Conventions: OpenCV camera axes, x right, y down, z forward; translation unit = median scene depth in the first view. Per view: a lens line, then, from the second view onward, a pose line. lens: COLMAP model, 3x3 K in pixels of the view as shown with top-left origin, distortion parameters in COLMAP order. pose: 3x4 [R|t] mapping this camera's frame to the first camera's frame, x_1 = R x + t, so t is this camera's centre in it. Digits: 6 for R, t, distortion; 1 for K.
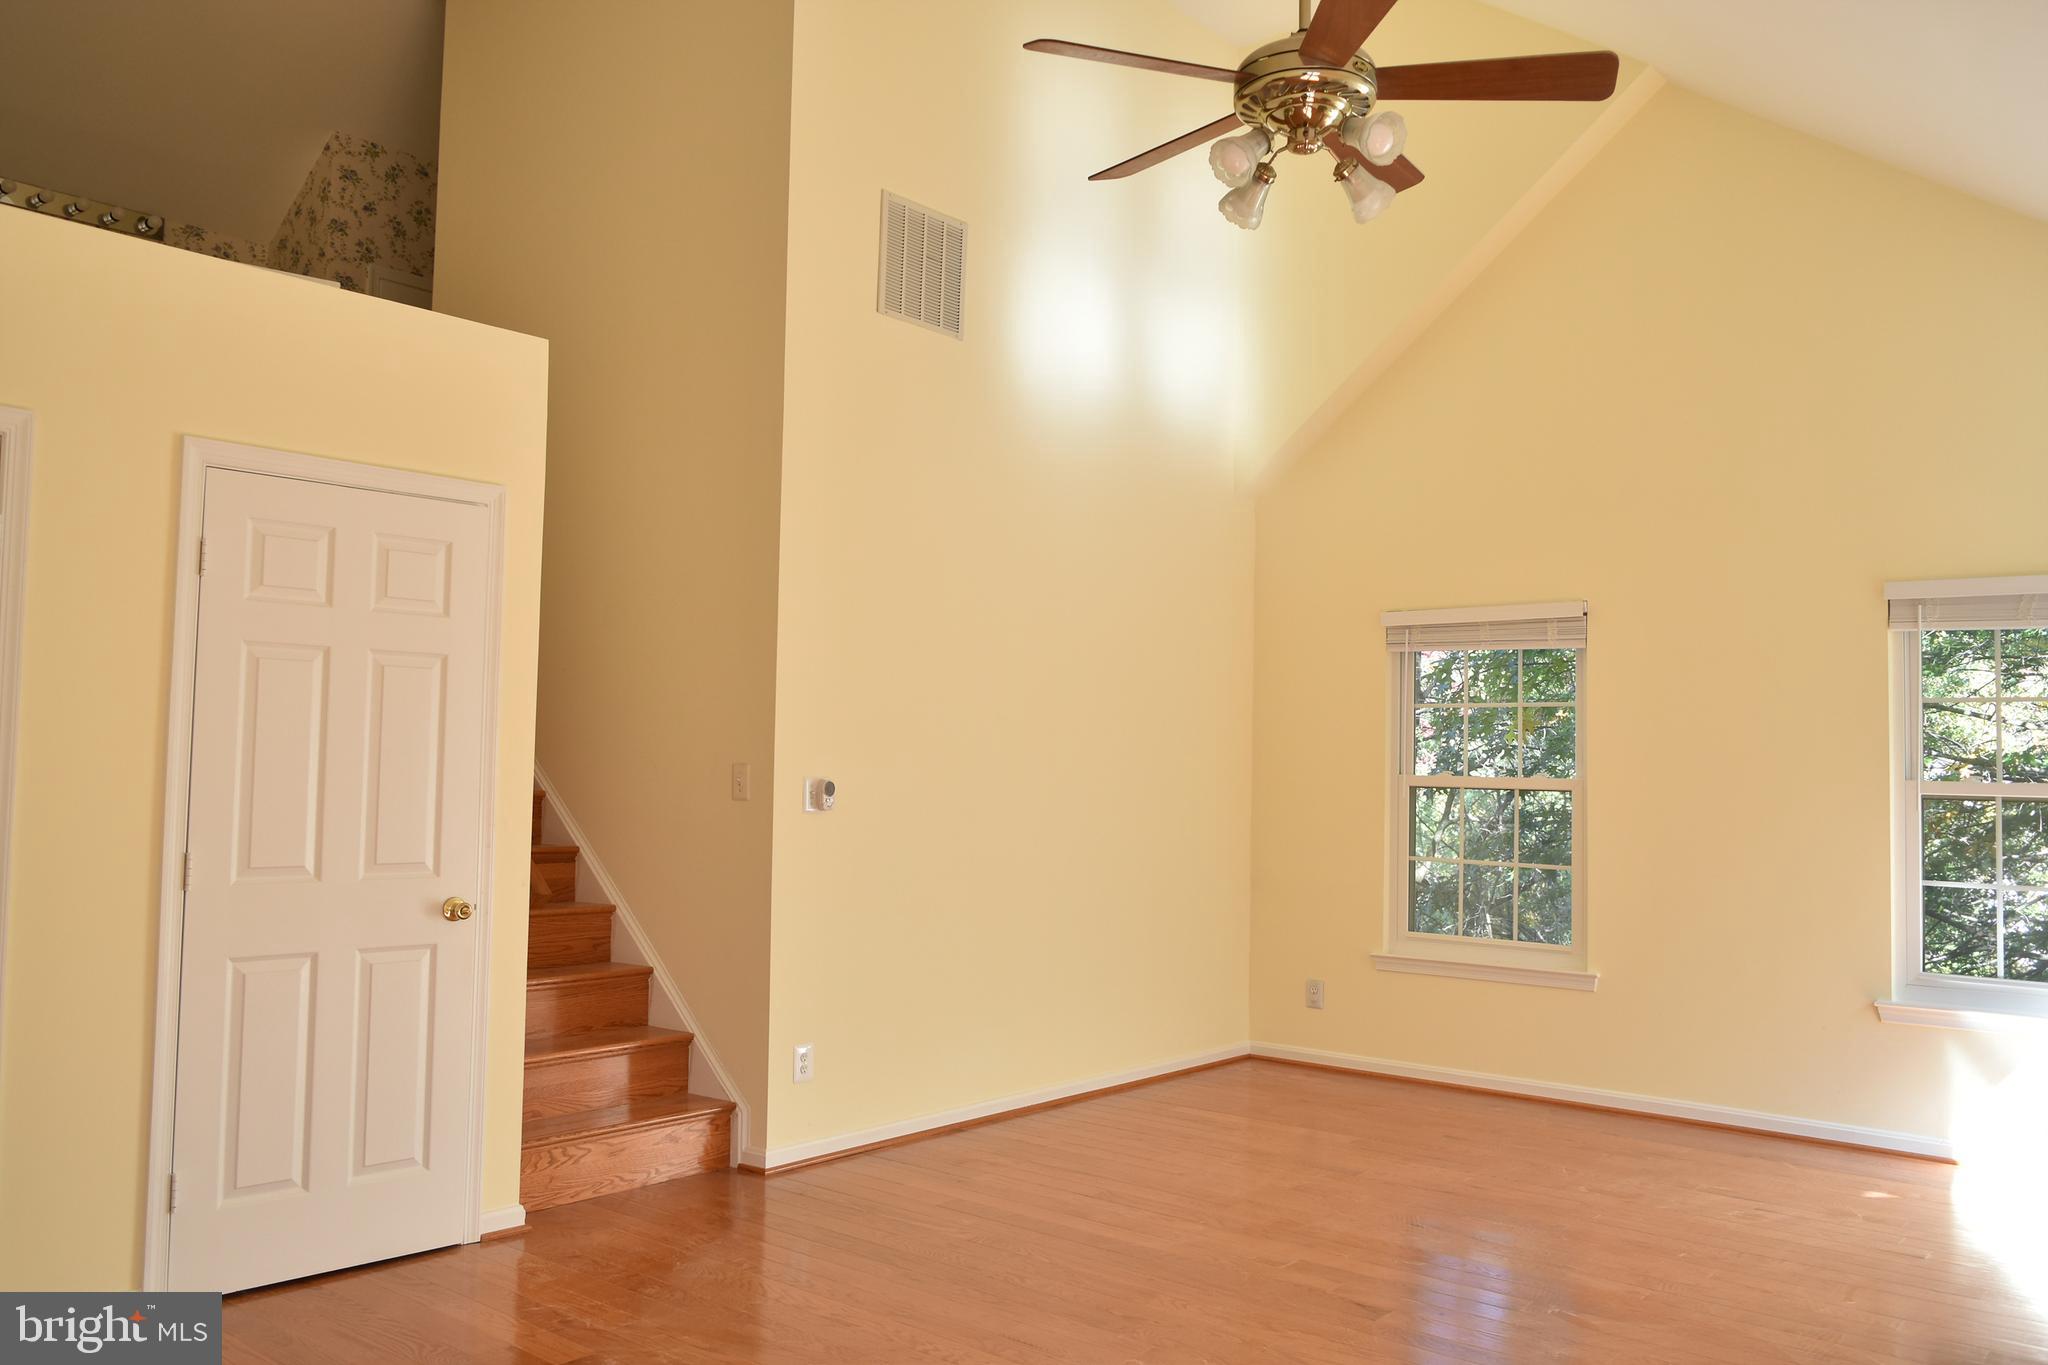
lens RADIAL K [[1574.4, 0, 1024.0], [0, 1574.4, 682.5], [0, 0, 1]] dist [-0.005017, -0.003077]
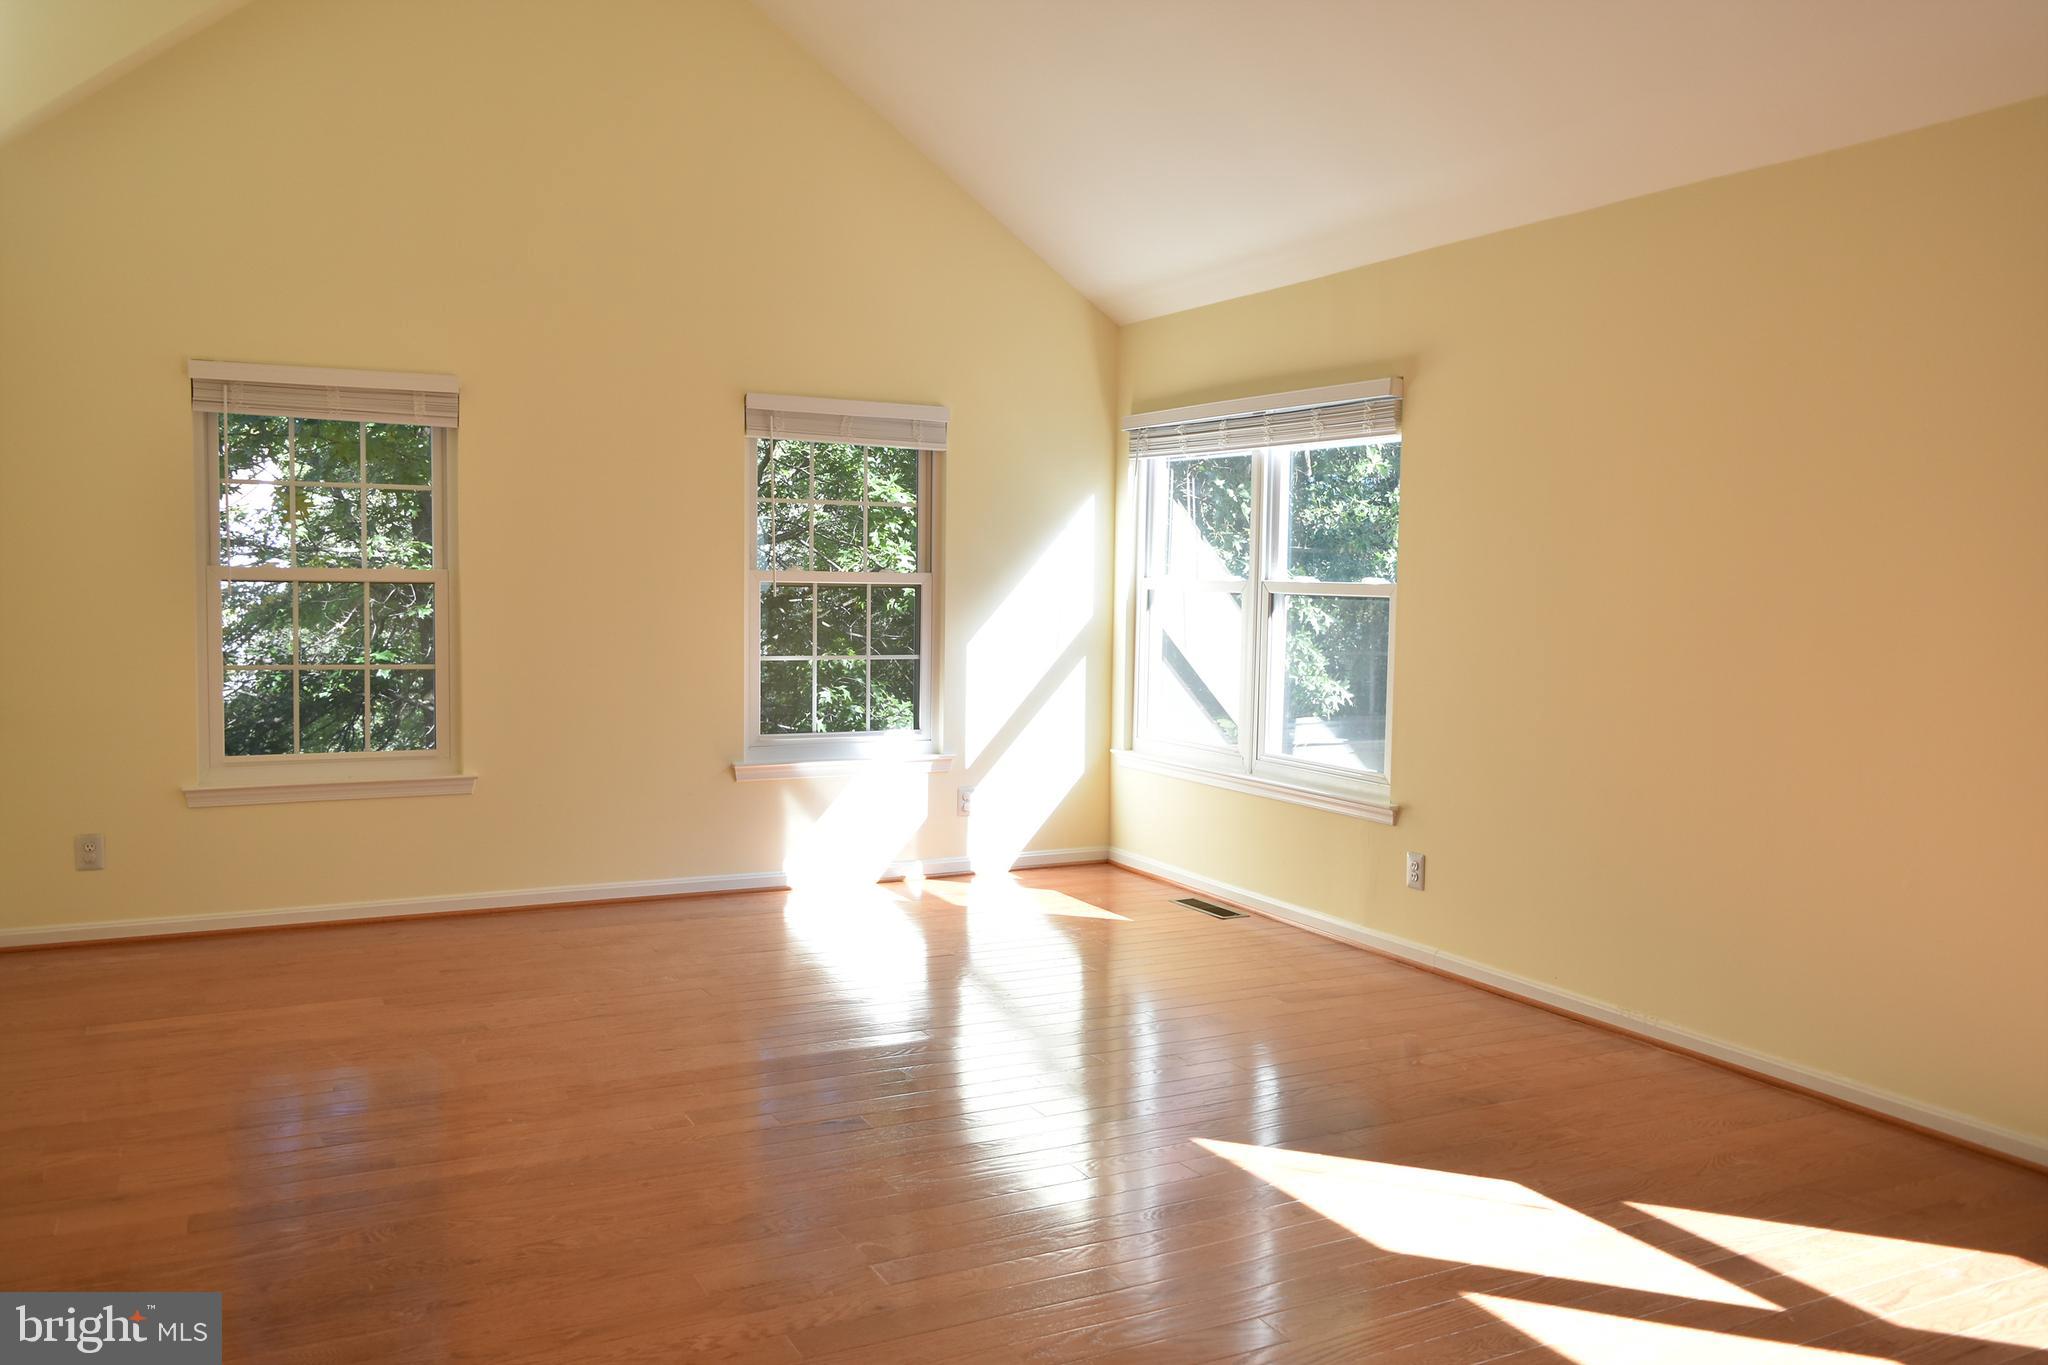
lens RADIAL K [[1587.1, 0, 992.1], [0, 1587.1, 671.2], [0, 0, 1]] dist [-0.005710, -0.004148]
pose [[0.407253, -0.066318, 0.910904, -0.370930], [-0.055254, 0.993744, 0.097052, 0.012179], [-0.911642, -0.089856, 0.401041, 0.328798]]
